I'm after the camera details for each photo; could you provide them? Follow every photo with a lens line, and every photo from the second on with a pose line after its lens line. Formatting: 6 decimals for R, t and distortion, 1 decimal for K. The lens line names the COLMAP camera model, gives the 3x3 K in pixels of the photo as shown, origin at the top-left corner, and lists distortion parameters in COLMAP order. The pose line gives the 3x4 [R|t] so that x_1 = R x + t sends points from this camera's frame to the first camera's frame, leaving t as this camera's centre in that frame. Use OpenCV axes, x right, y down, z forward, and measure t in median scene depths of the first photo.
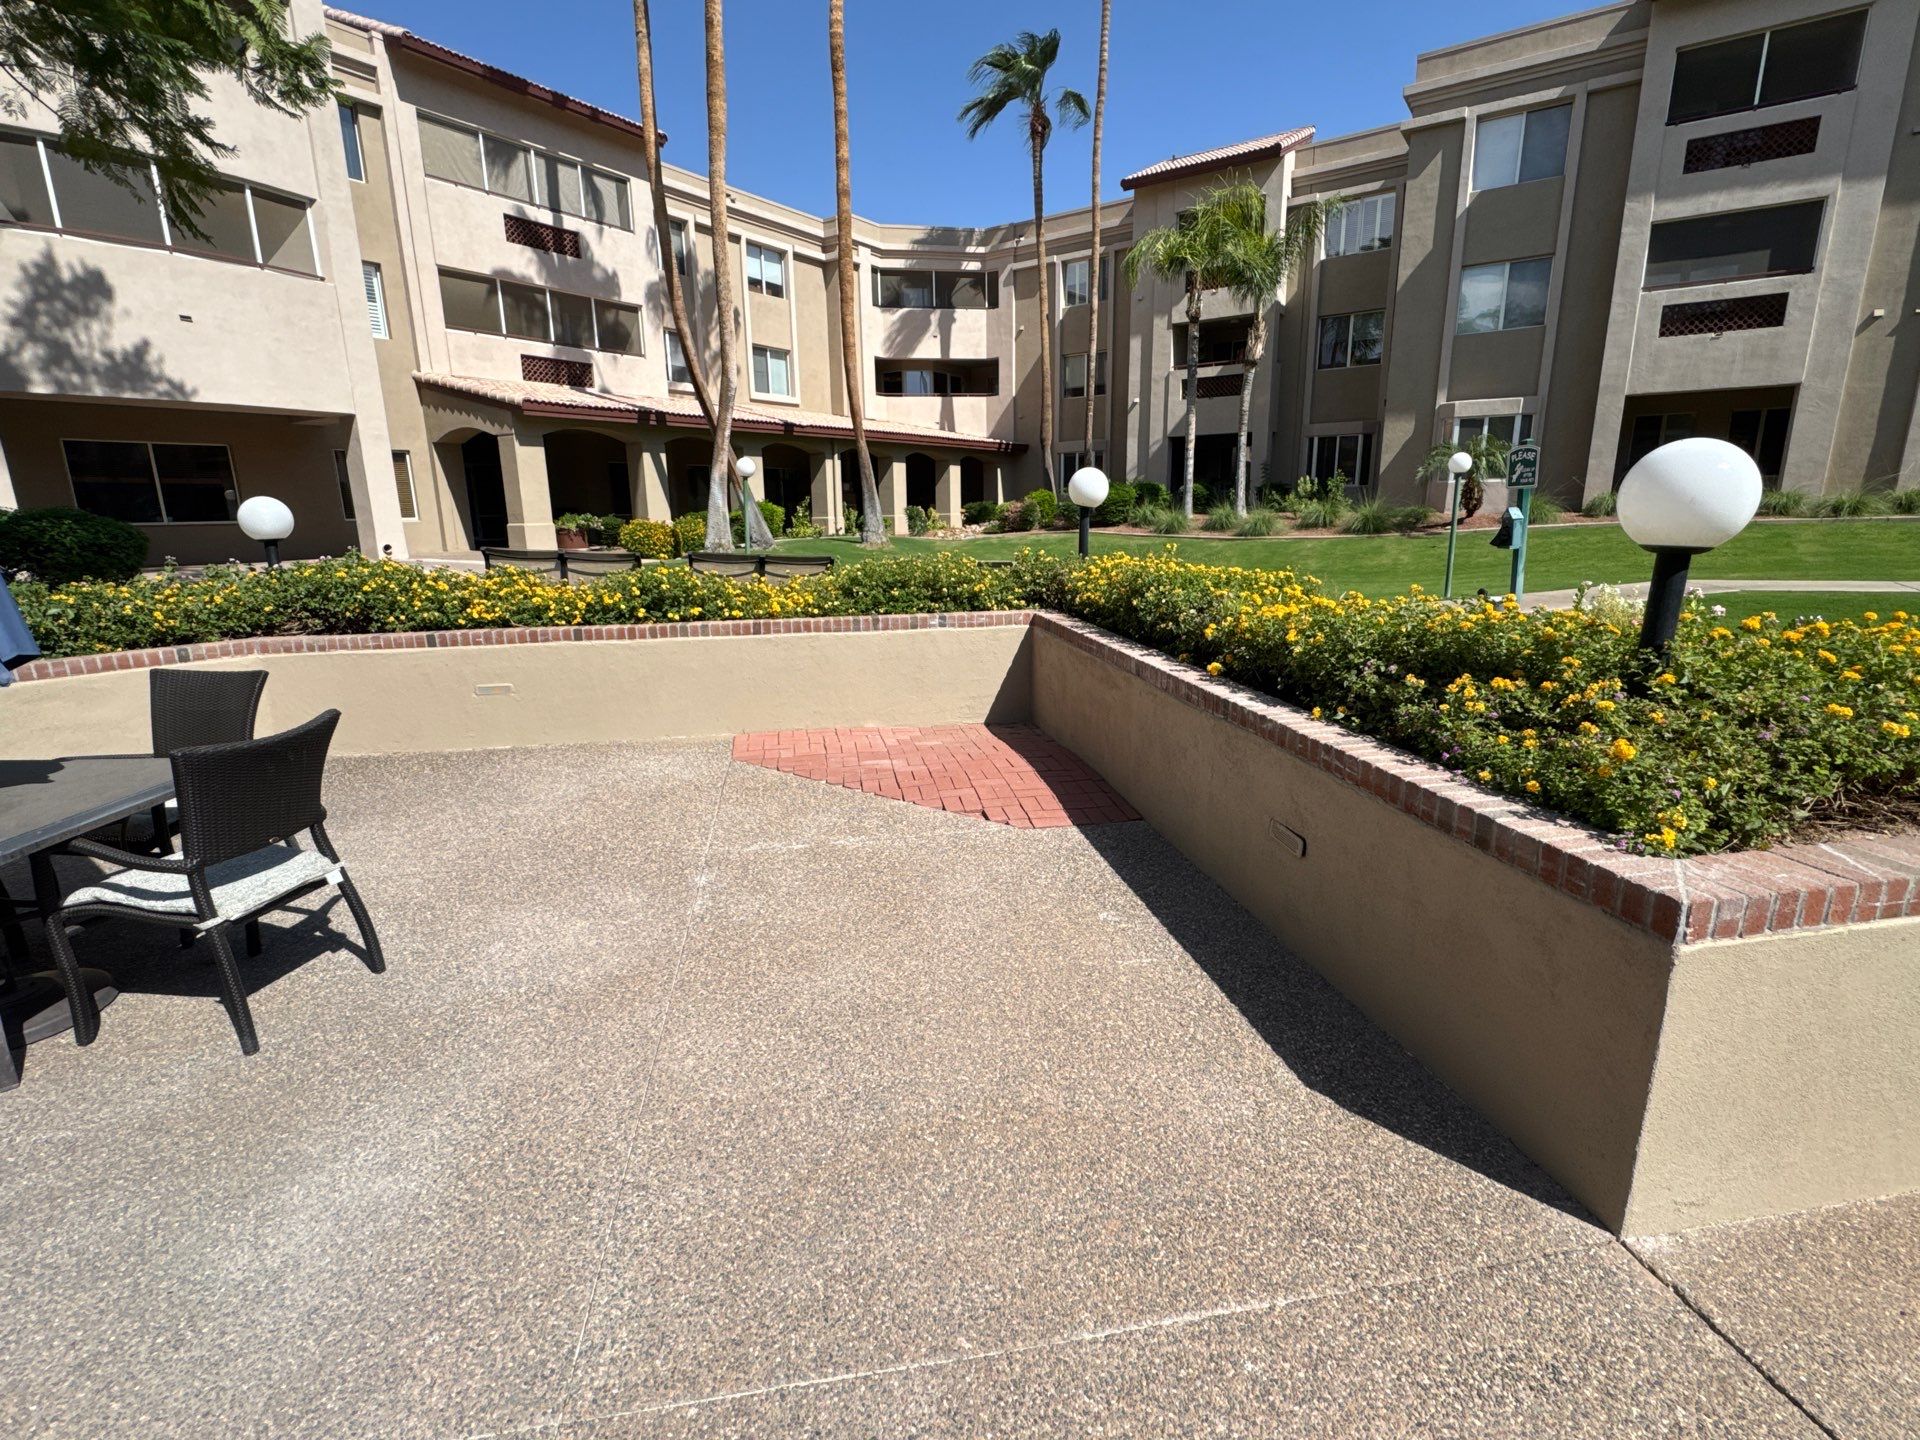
lens RADIAL K [[895.6, 0, 962.5], [0, 895.6, 719.8], [0, 0, 1]] dist [-0.002031, 0.000456]
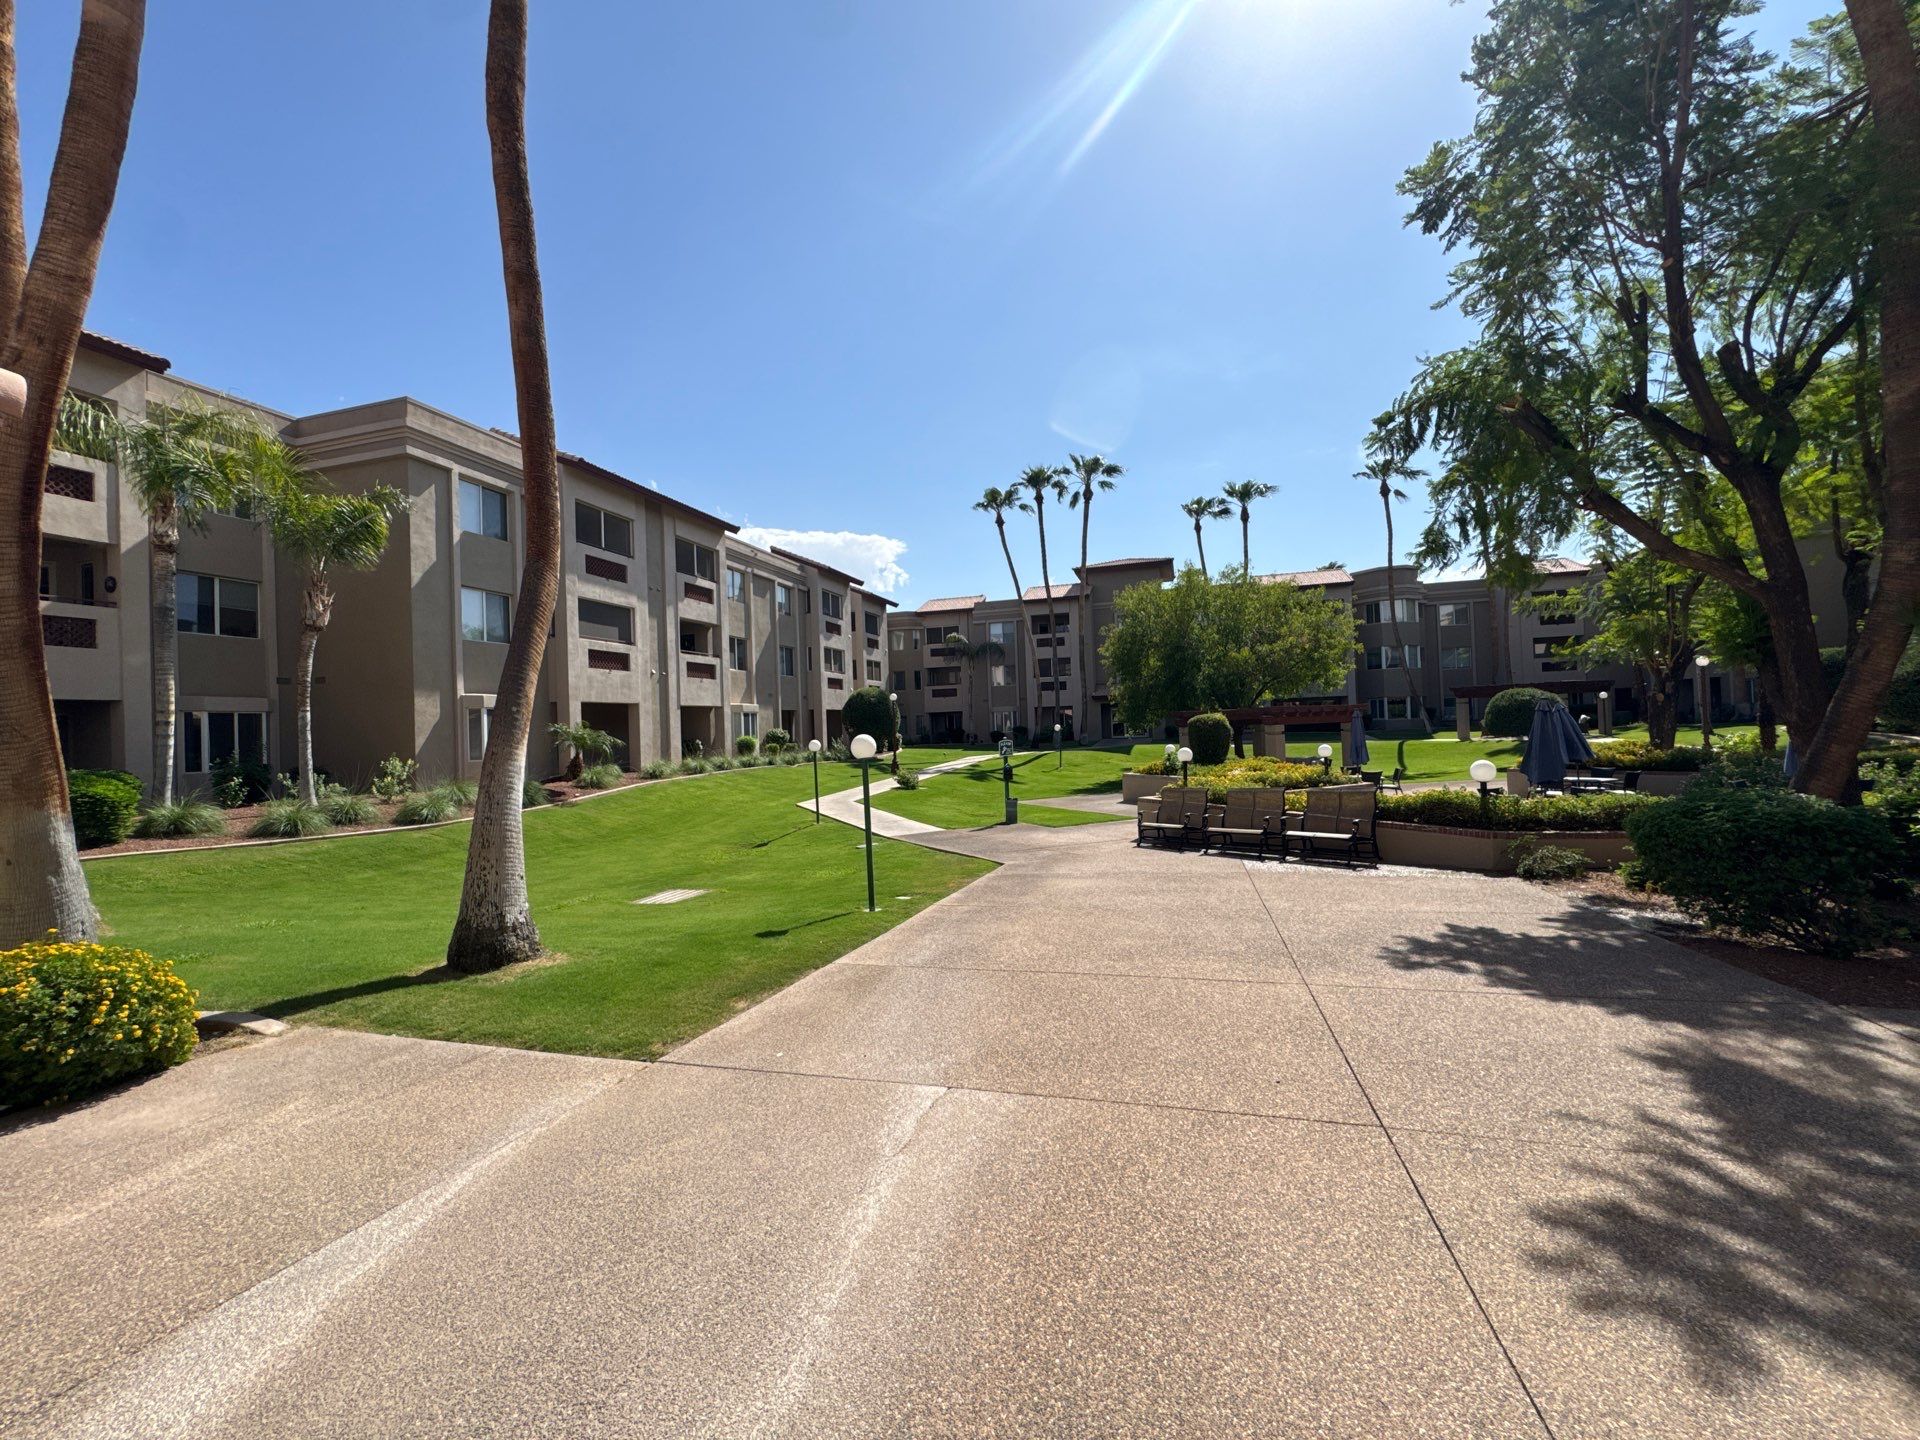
lens RADIAL K [[763.4, 0, 960.1], [0, 763.4, 718.6], [0, 0, 1]] dist [-0.004979, 0.000652]
pose [[-0.327467, 0.037464, 0.944120, -0.582959], [0.257094, 0.965046, 0.050878, -0.209700], [-0.909213, 0.259388, -0.325652, 0.747380]]
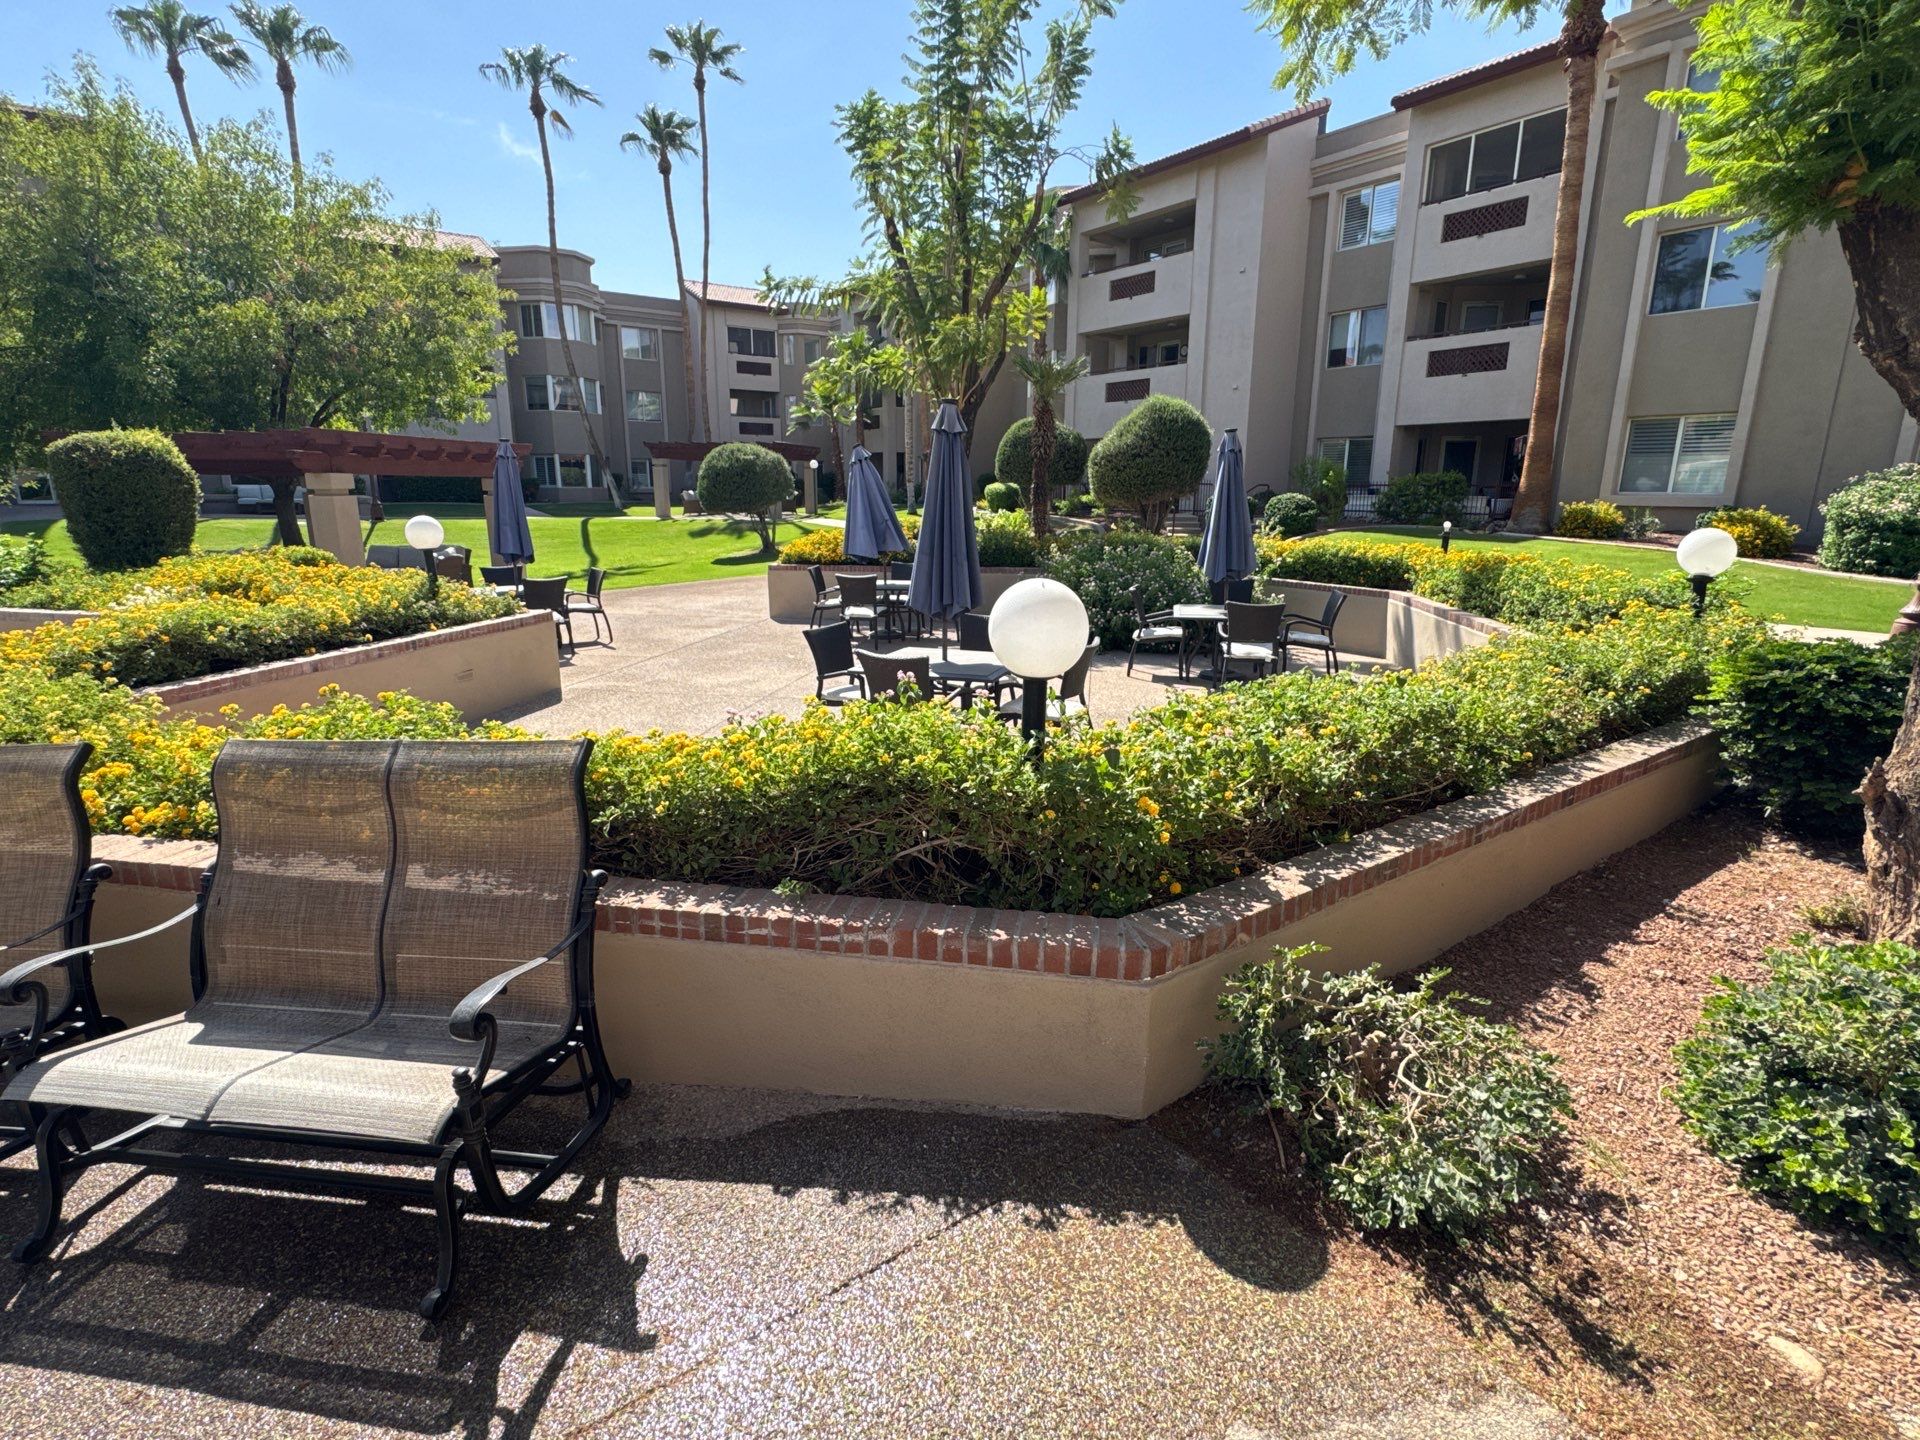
lens RADIAL K [[895.6, 0, 949.3], [0, 895.6, 711.3], [0, 0, 1]] dist [-0.002031, 0.000456]
pose [[-0.948397, -0.067709, 0.309772, -0.226233], [0.080366, 0.893709, 0.441390, -0.103777], [-0.306732, 0.443508, -0.842150, 0.374246]]
